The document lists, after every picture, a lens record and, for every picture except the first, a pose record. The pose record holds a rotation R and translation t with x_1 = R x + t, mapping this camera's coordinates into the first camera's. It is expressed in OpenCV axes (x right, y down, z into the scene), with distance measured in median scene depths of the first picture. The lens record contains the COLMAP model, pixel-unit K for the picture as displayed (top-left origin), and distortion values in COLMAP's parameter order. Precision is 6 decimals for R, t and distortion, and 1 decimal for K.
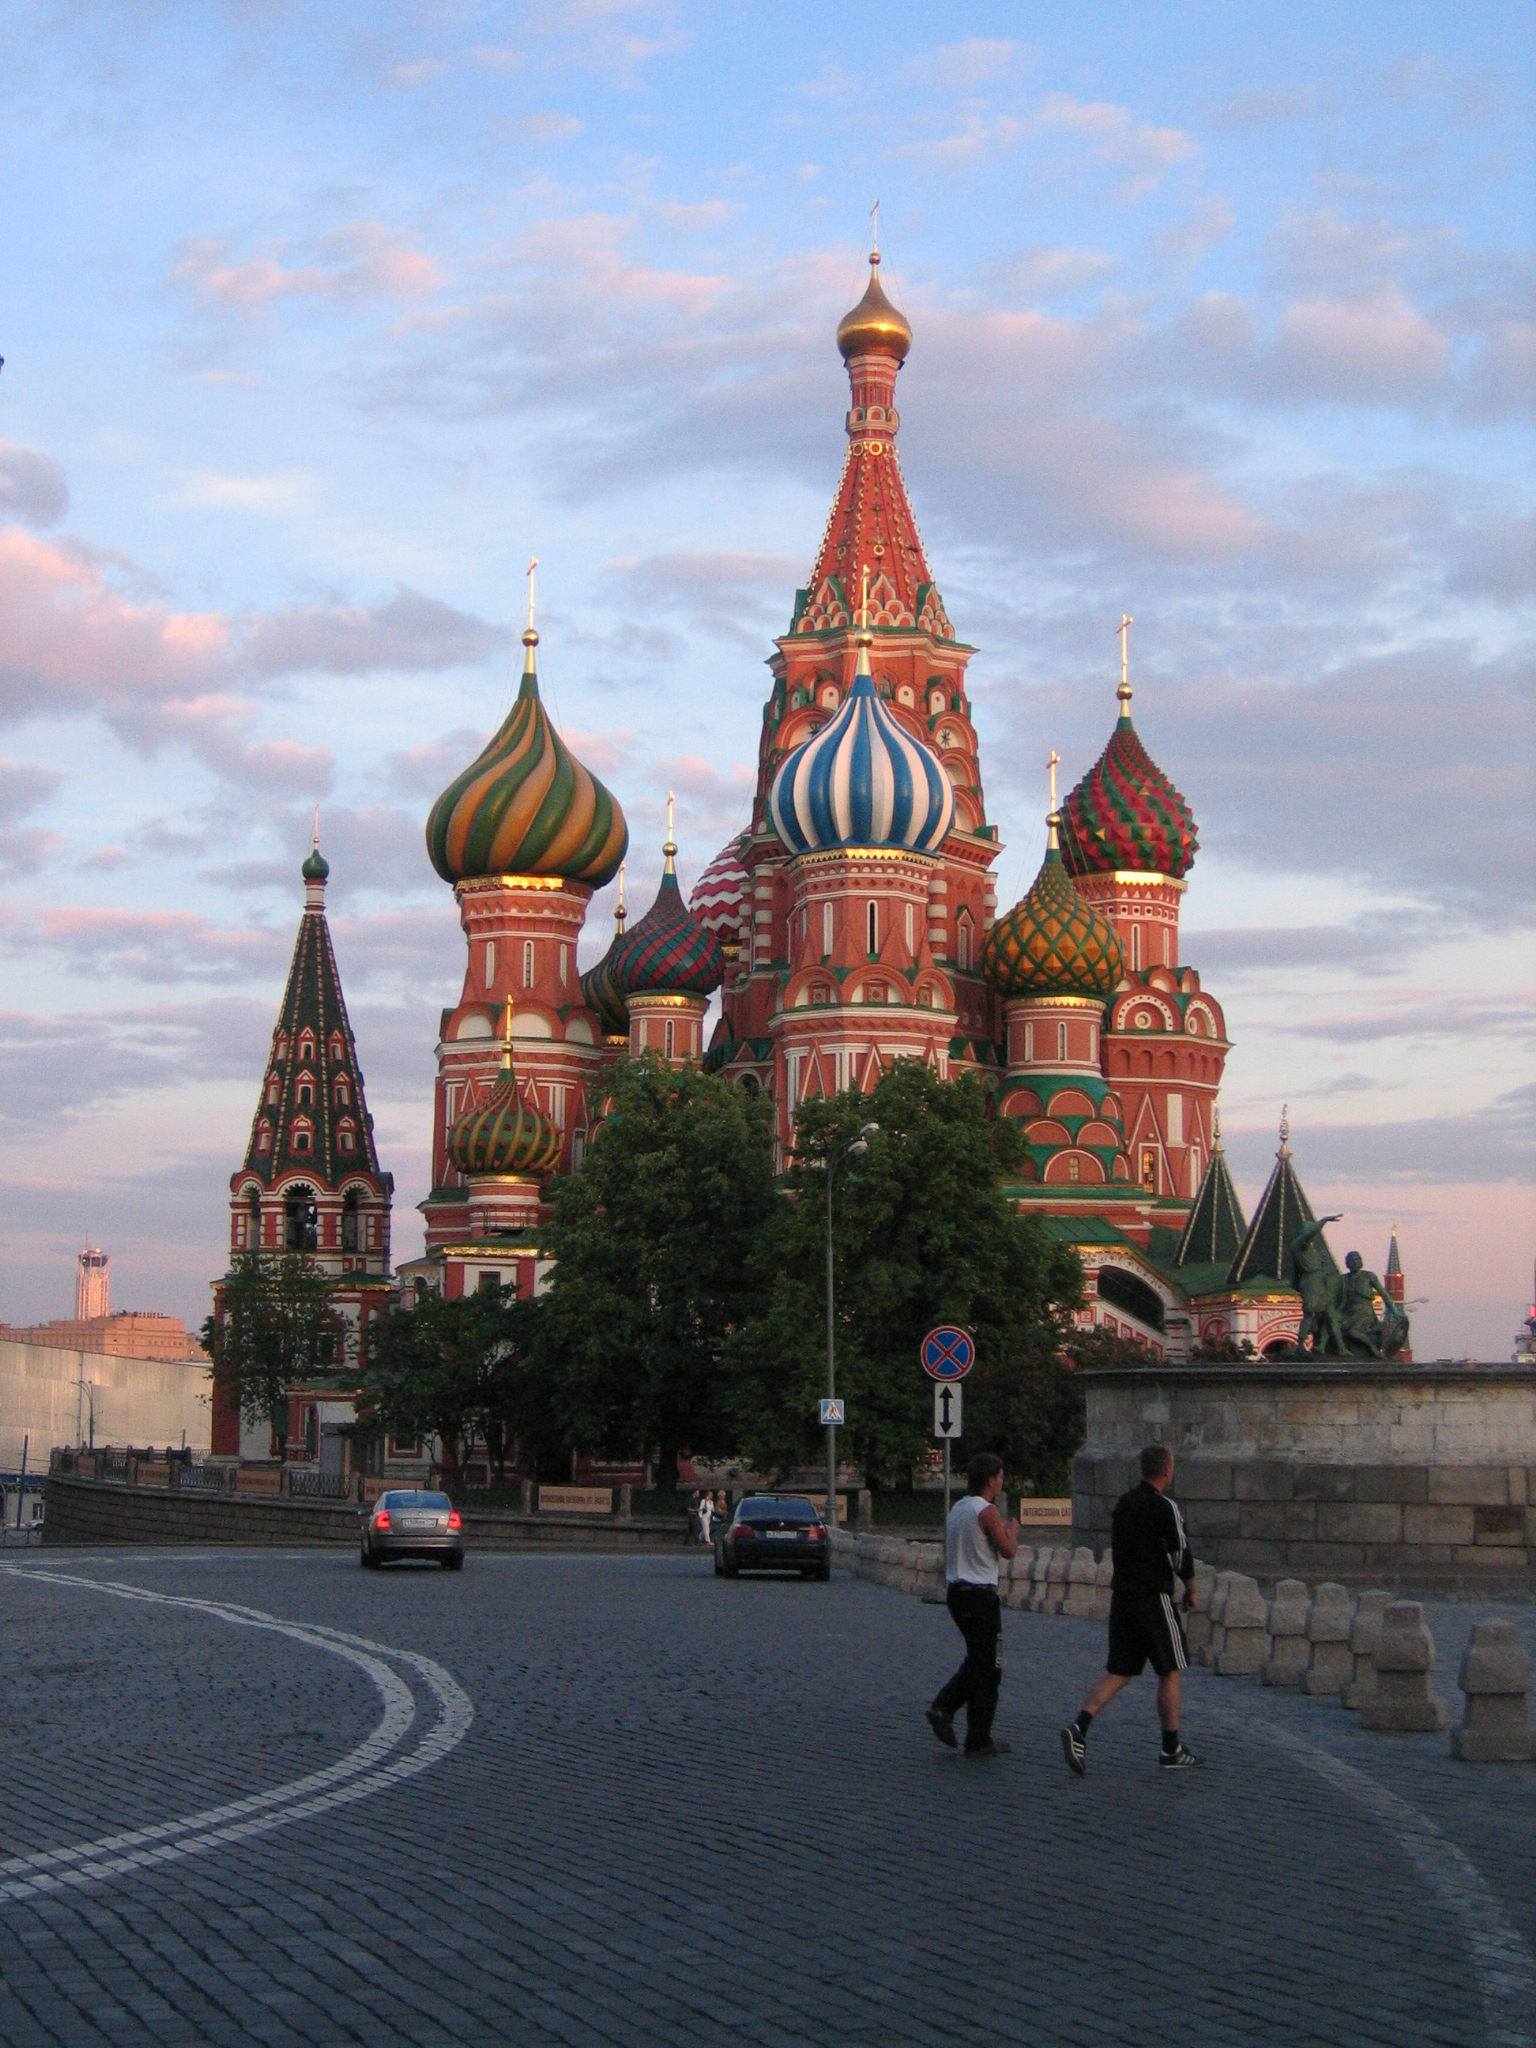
lens RADIAL K [[3019.0, 0, 771.4], [0, 3019.0, 984.0], [0, 0, 1]] dist [-0.103737, 0.135266]
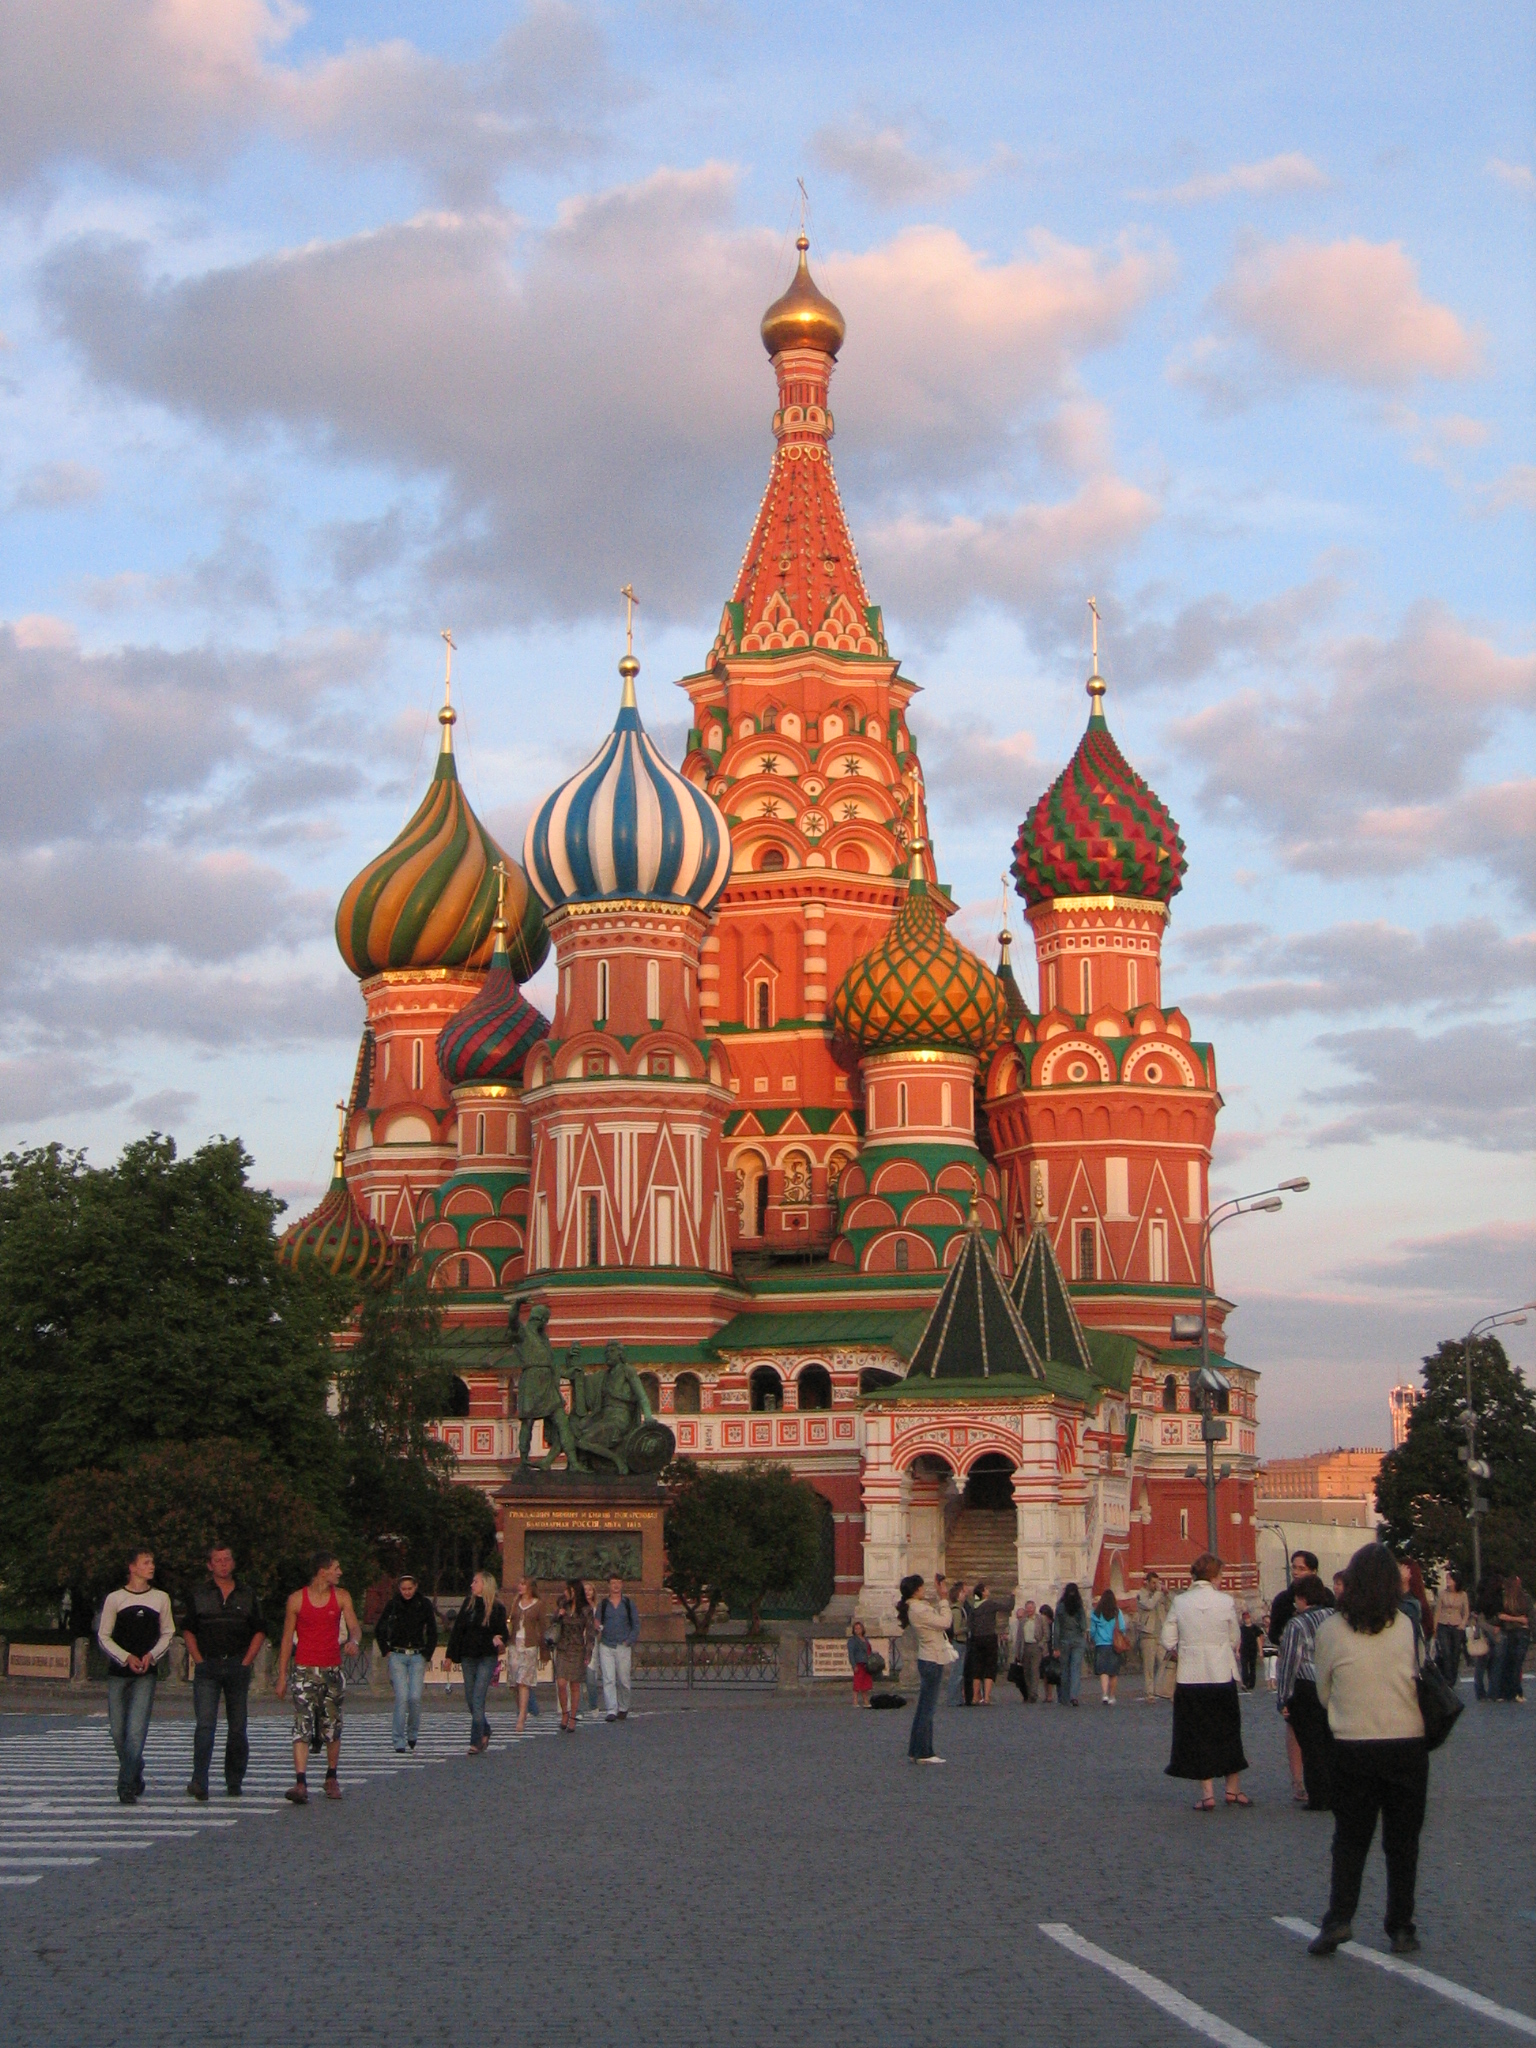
lens RADIAL K [[3019.0, 0, 771.4], [0, 3019.0, 984.0], [0, 0, 1]] dist [-0.103737, 0.135266]
pose [[0.895453, -0.092246, -0.435494, 0.415381], [0.072562, 0.995456, -0.061655, 0.033352], [0.439203, 0.023609, 0.898078, 0.210965]]
